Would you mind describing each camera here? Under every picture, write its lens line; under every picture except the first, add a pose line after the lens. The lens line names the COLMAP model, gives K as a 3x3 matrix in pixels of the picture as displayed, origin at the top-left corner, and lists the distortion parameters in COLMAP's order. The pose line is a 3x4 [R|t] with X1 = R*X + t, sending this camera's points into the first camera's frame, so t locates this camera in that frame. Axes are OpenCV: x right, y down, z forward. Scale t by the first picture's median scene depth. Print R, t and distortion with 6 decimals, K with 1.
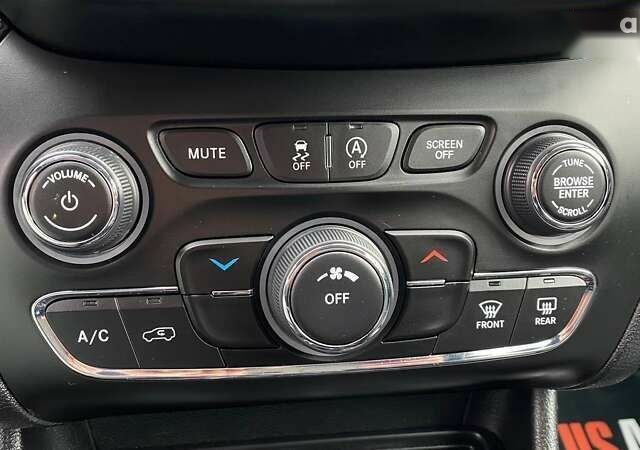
lens RADIAL K [[614.4, 0, 316.7], [0, 614.4, 230.8], [0, 0, 1]] dist [0.012385, -0.005722]
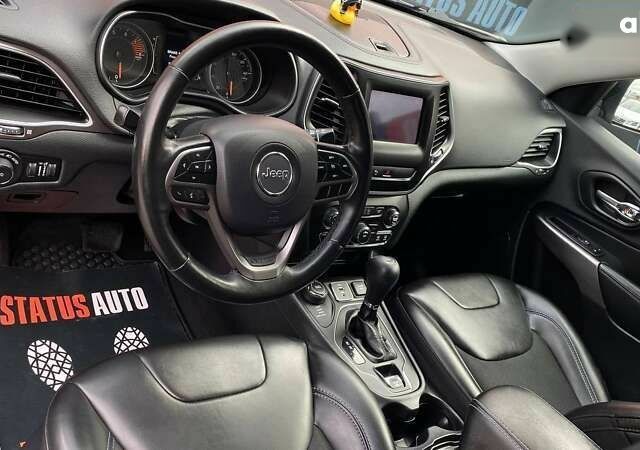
lens RADIAL K [[605.8, 0, 315.8], [0, 605.8, 220.6], [0, 0, 1]] dist [0.068024, -0.122545]
pose [[0.825573, 0.043933, 0.562583, -3.654217], [-0.158341, 0.974947, 0.156225, -0.879155], [-0.541625, -0.218055, 0.811846, -3.501907]]
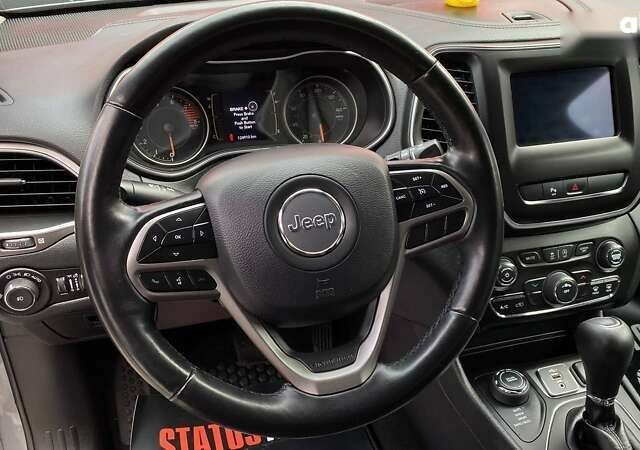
lens RADIAL K [[605.8, 0, 315.8], [0, 605.8, 220.6], [0, 0, 1]] dist [0.068024, -0.122545]
pose [[0.984012, -0.096873, 0.149454, -2.049541], [0.092930, 0.995120, 0.033155, -0.609939], [-0.151936, -0.018737, 0.988213, -2.589262]]
